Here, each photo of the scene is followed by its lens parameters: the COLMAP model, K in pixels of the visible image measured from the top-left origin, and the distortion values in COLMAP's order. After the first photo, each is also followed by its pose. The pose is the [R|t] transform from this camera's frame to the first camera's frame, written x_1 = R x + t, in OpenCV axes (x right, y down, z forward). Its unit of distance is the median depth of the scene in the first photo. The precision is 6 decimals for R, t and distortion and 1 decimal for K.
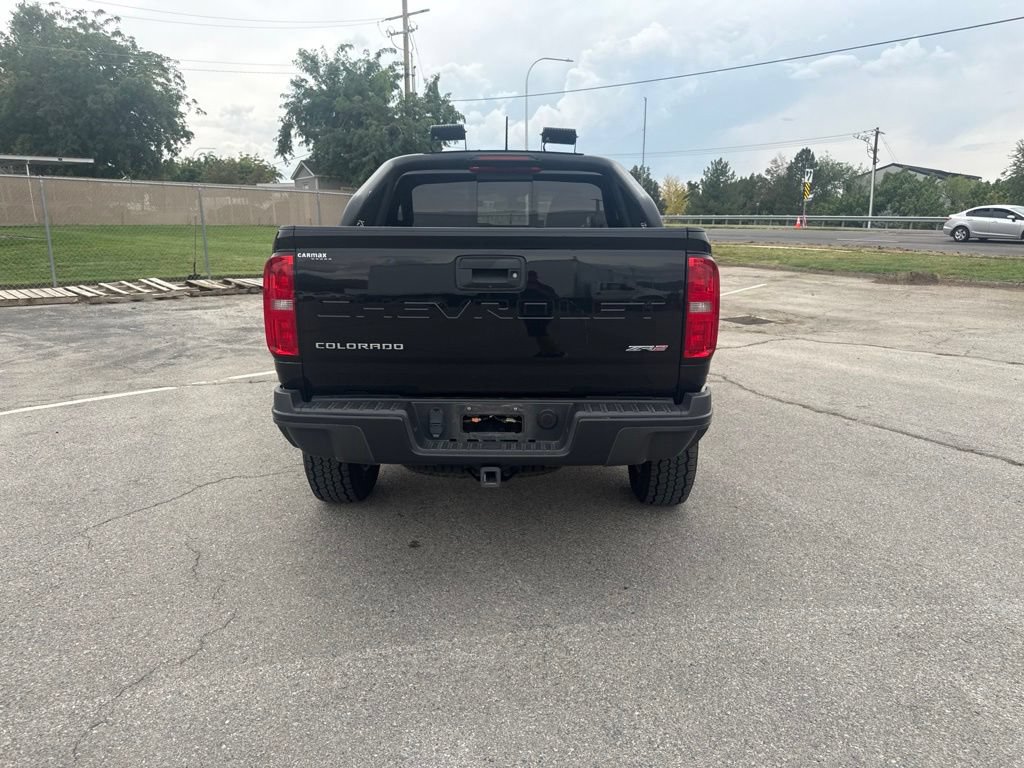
lens RADIAL K [[727.1, 0, 514.7], [0, 727.1, 386.0], [0, 0, 1]] dist [0.017645, -0.022968]
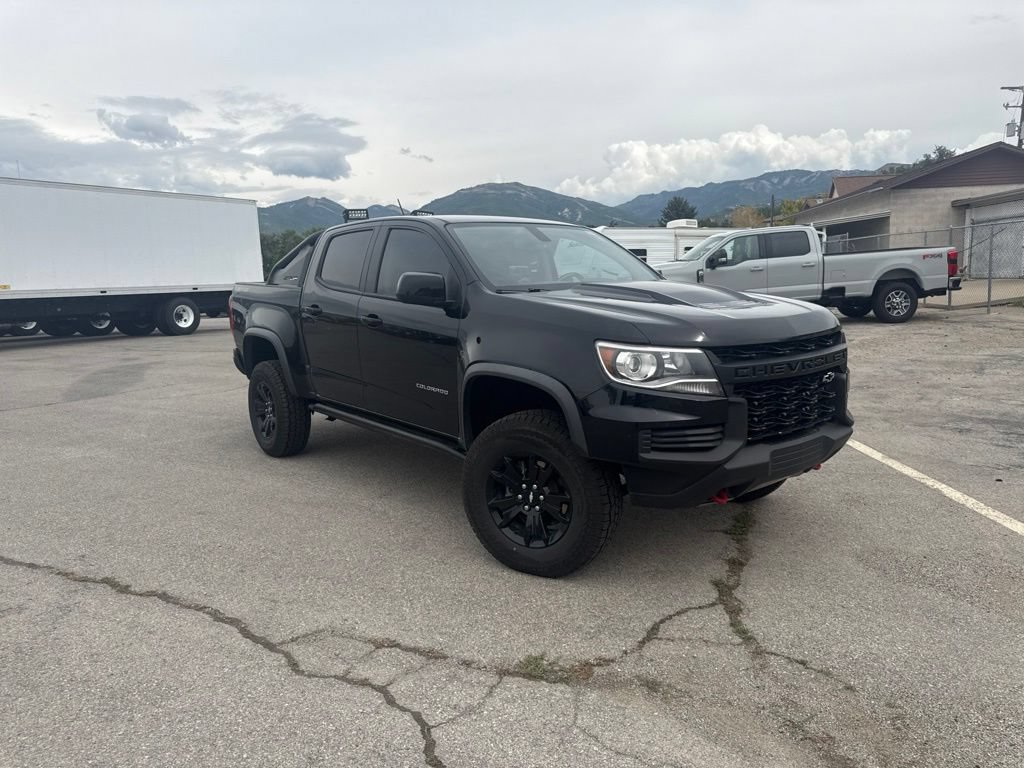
lens RADIAL K [[727.1, 0, 518.8], [0, 727.1, 386.7], [0, 0, 1]] dist [0.017645, -0.022968]
pose [[-0.768165, 0.112382, -0.630312, 0.237251], [-0.109432, 0.946942, 0.302201, -0.155275], [0.630831, 0.301117, -0.715109, 0.732494]]
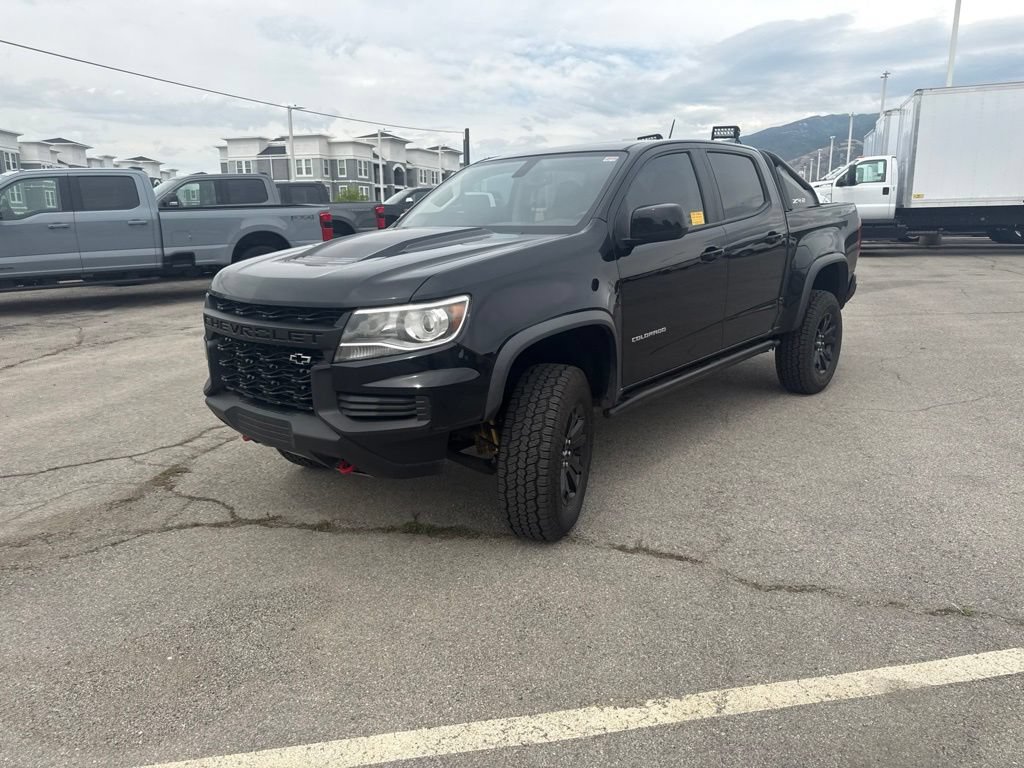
lens RADIAL K [[727.1, 0, 520.0], [0, 727.1, 375.4], [0, 0, 1]] dist [0.017645, -0.022968]
pose [[-0.765243, -0.126400, 0.631210, -0.218875], [0.157331, 0.914075, 0.373784, -0.158142], [-0.624219, 0.385344, -0.679603, 0.722773]]
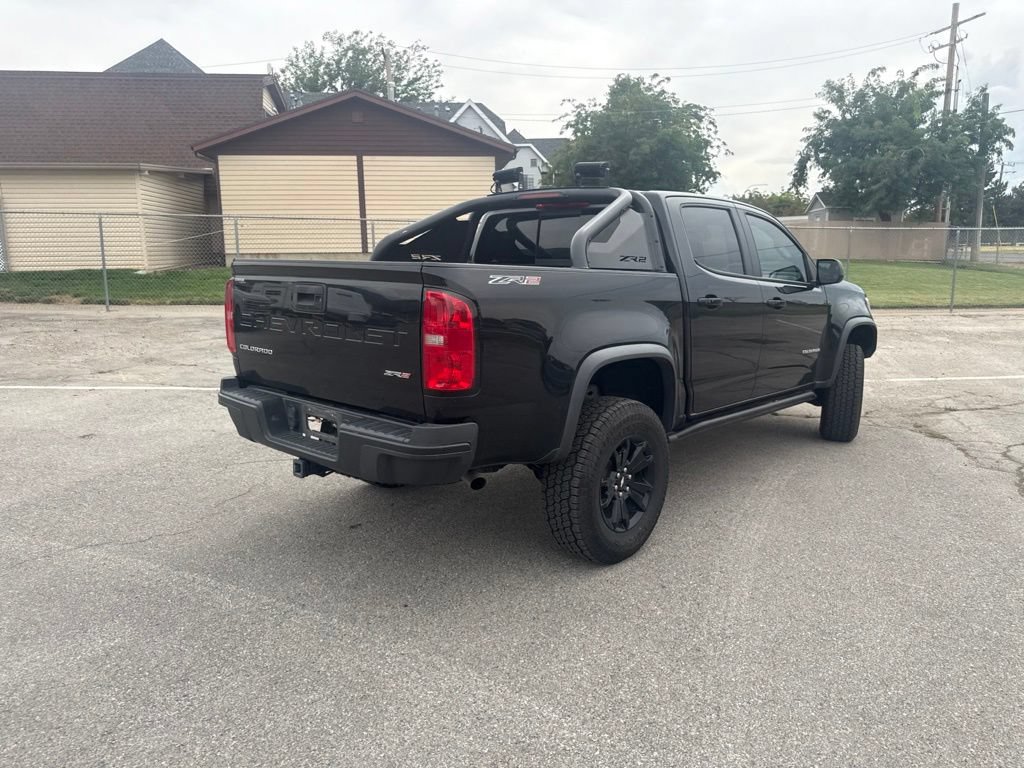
lens RADIAL K [[727.1, 0, 515.8], [0, 727.1, 374.8], [0, 0, 1]] dist [0.017645, -0.022968]
pose [[0.751220, 0.107425, -0.651251, 0.208803], [-0.144956, 0.989430, -0.003999, -0.015020], [0.643938, 0.097407, 0.758852, 0.065217]]
